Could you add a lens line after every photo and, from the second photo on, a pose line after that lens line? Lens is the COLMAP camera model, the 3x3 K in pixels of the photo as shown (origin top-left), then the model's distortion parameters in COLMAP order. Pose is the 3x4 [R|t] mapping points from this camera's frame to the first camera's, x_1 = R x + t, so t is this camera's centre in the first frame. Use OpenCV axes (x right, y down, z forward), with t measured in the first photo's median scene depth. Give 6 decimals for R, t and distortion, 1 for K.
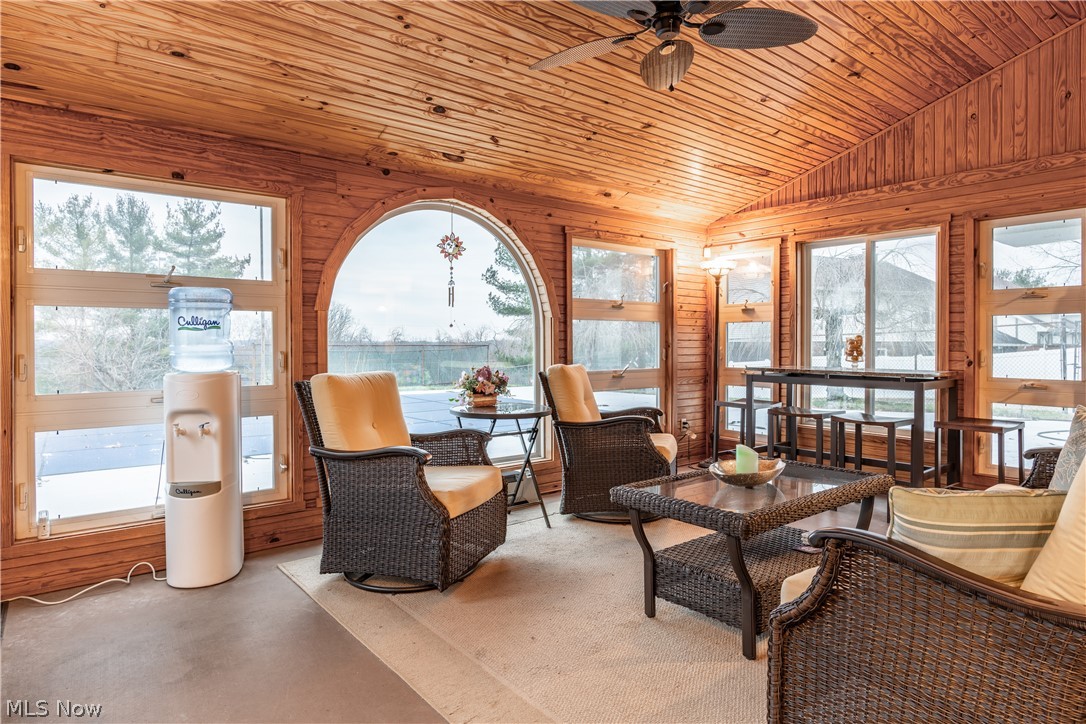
lens RADIAL K [[622.4, 0, 549.1], [0, 622.4, 351.4], [0, 0, 1]] dist [-0.006353, 0.002424]
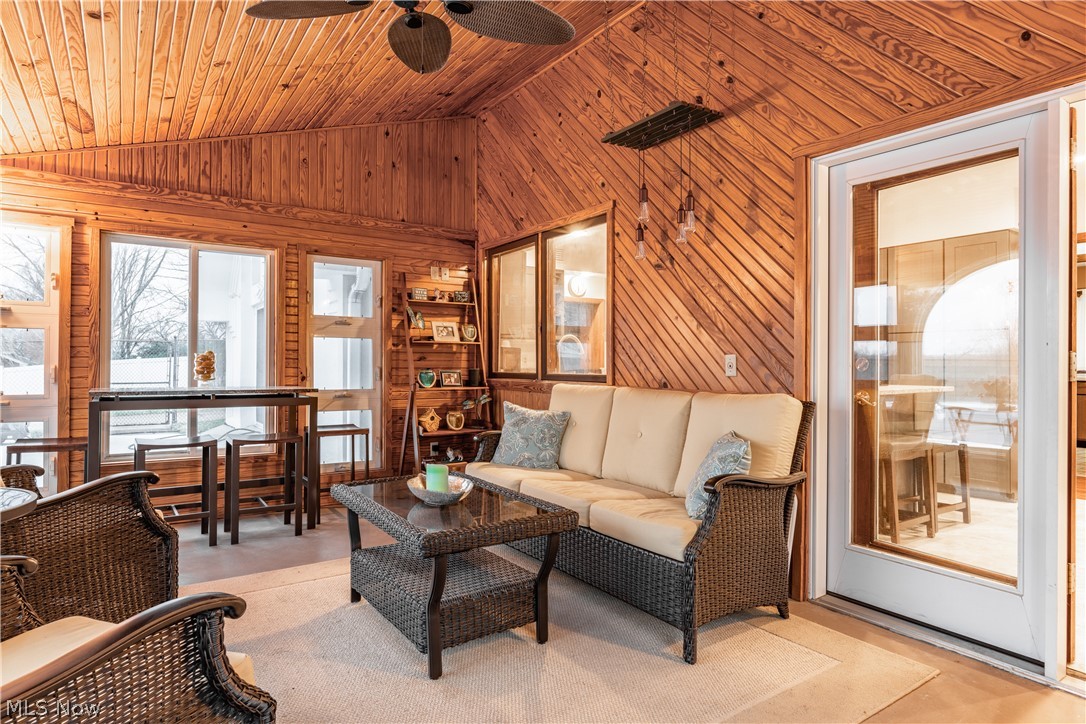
lens RADIAL K [[622.4, 0, 544.9], [0, 622.4, 361.8], [0, 0, 1]] dist [-0.006353, 0.002424]
pose [[0.084899, 0.004574, 0.996379, -0.382922], [0.006838, 0.999963, -0.005173, -0.001924], [-0.996366, 0.007252, 0.084865, 0.436102]]
